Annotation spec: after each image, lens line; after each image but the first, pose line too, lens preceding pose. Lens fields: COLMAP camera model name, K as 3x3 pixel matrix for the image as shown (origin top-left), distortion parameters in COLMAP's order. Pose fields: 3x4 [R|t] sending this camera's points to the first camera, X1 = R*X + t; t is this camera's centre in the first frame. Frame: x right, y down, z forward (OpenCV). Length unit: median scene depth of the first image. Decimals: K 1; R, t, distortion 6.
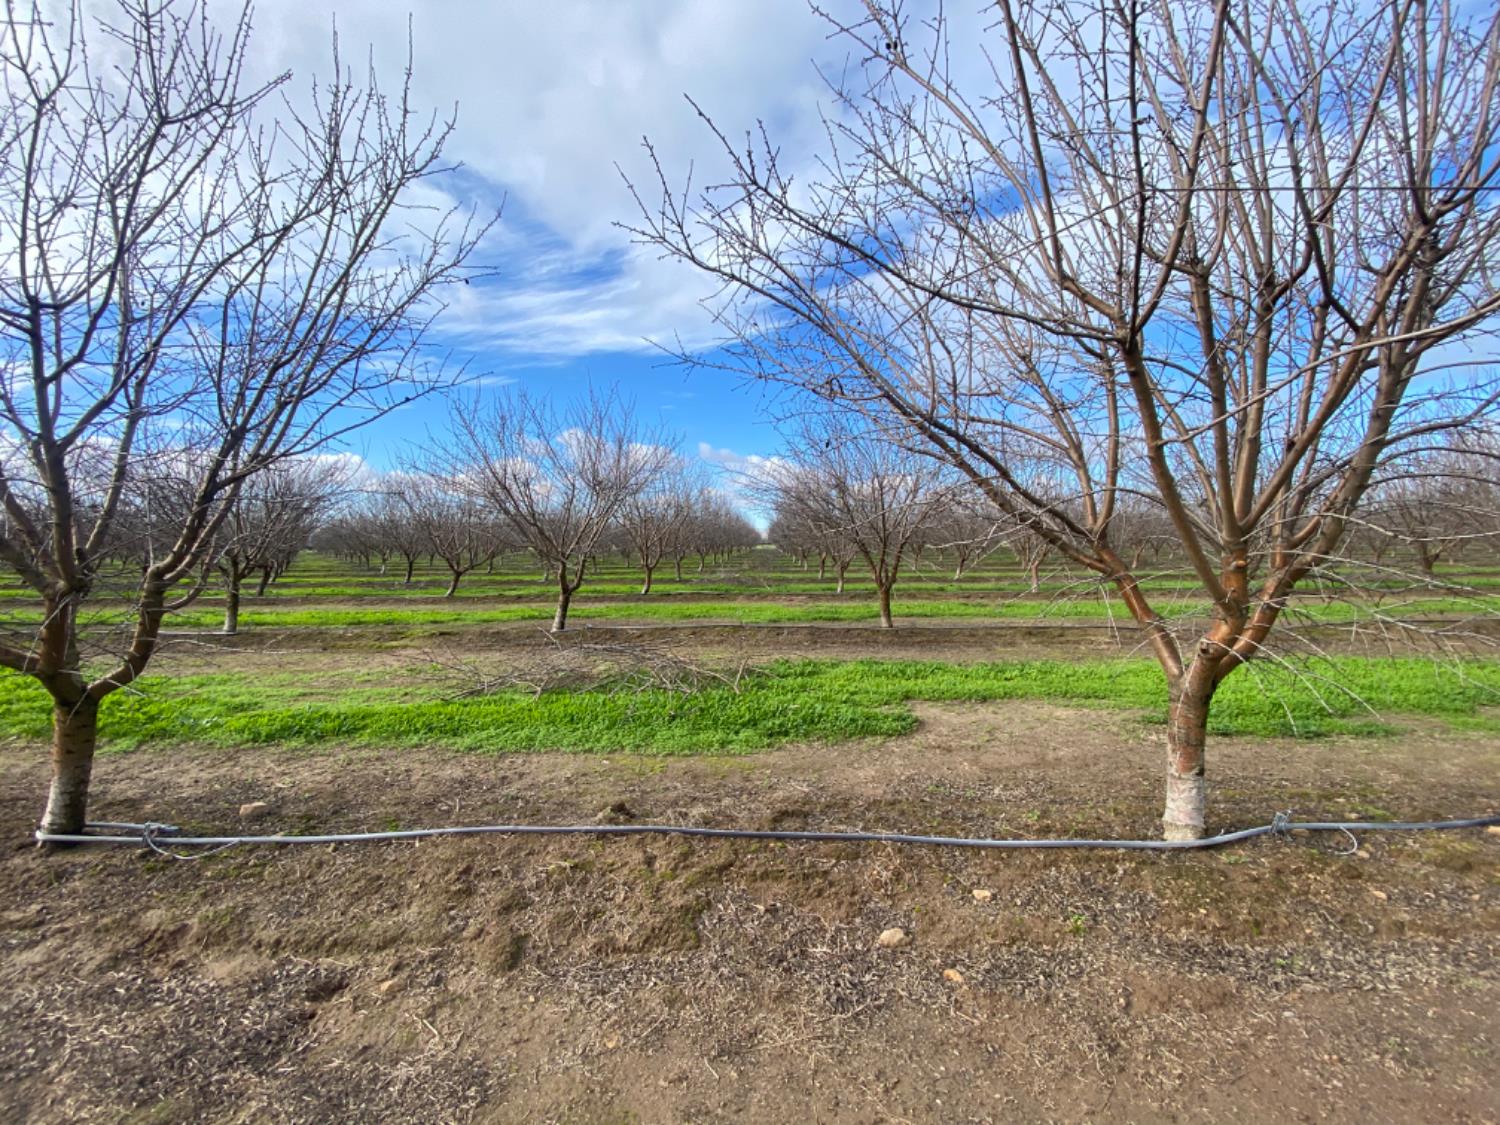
lens RADIAL K [[617.6, 0, 750.0], [0, 617.6, 562.5], [0, 0, 1]] dist [0.000602, -0.012622]
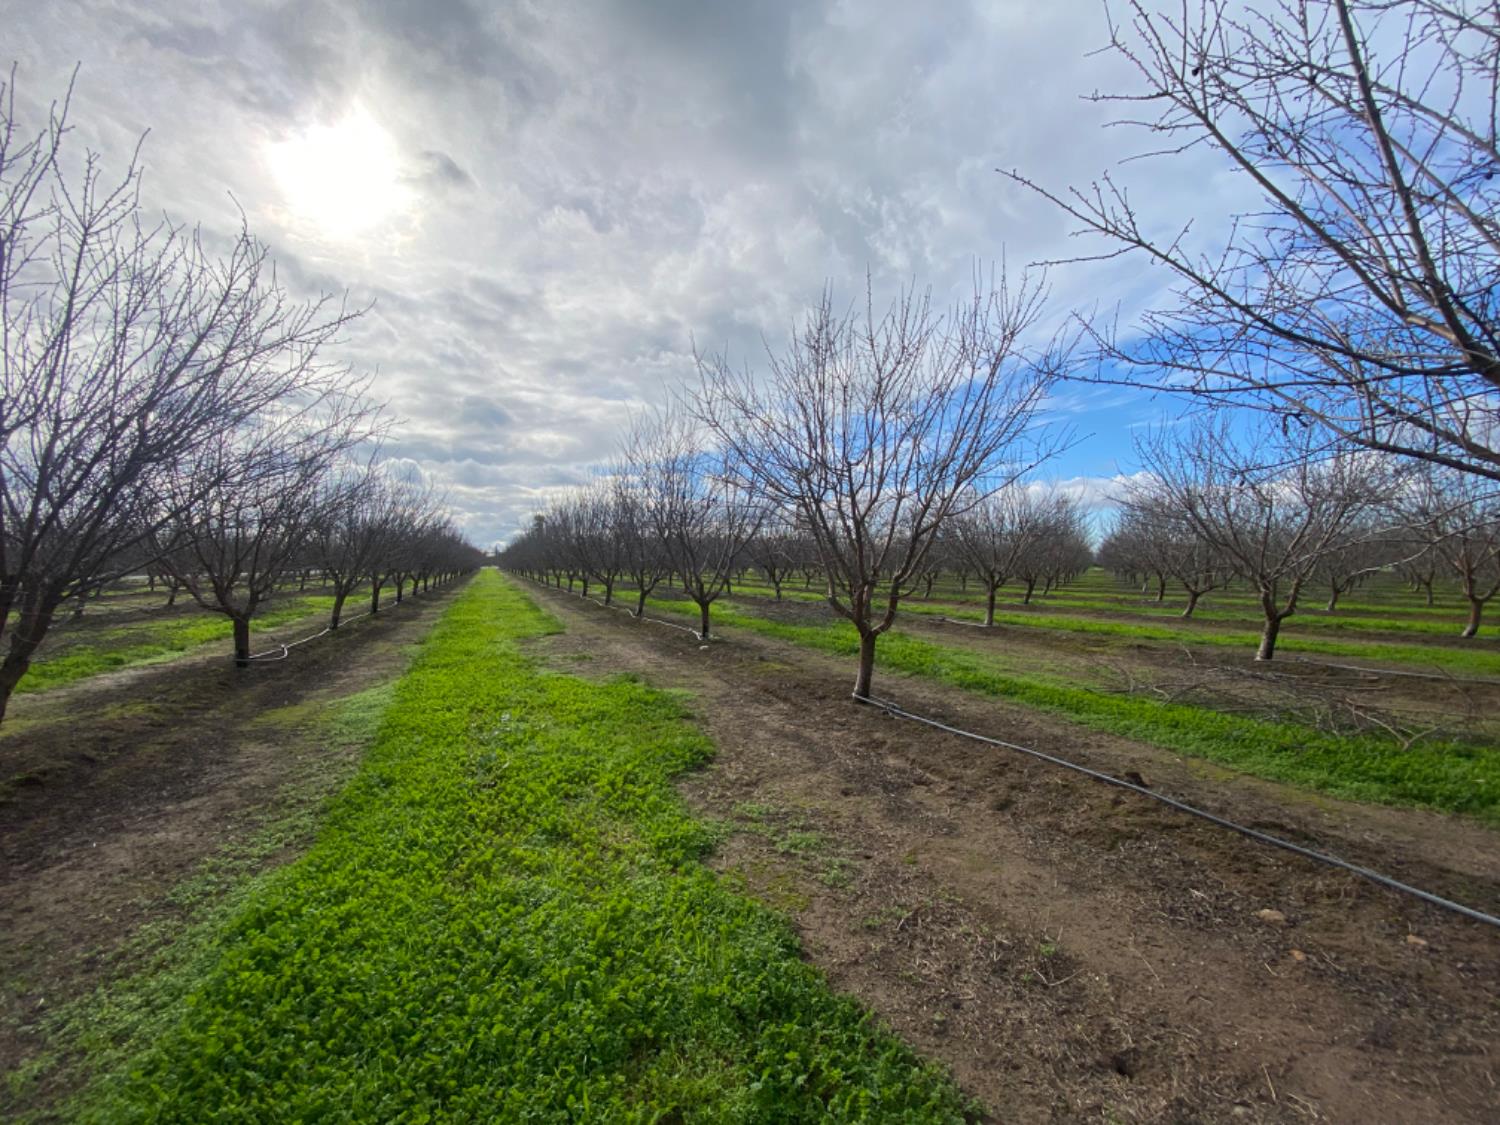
lens RADIAL K [[602.8, 0, 750.0], [0, 602.8, 562.5], [0, 0, 1]] dist [-0.000183, -0.000043]
pose [[0.417269, 0.007144, -0.908755, 0.193994], [-0.034282, 0.999381, -0.007885, -0.002364], [0.908136, 0.034444, 0.417256, -0.086657]]
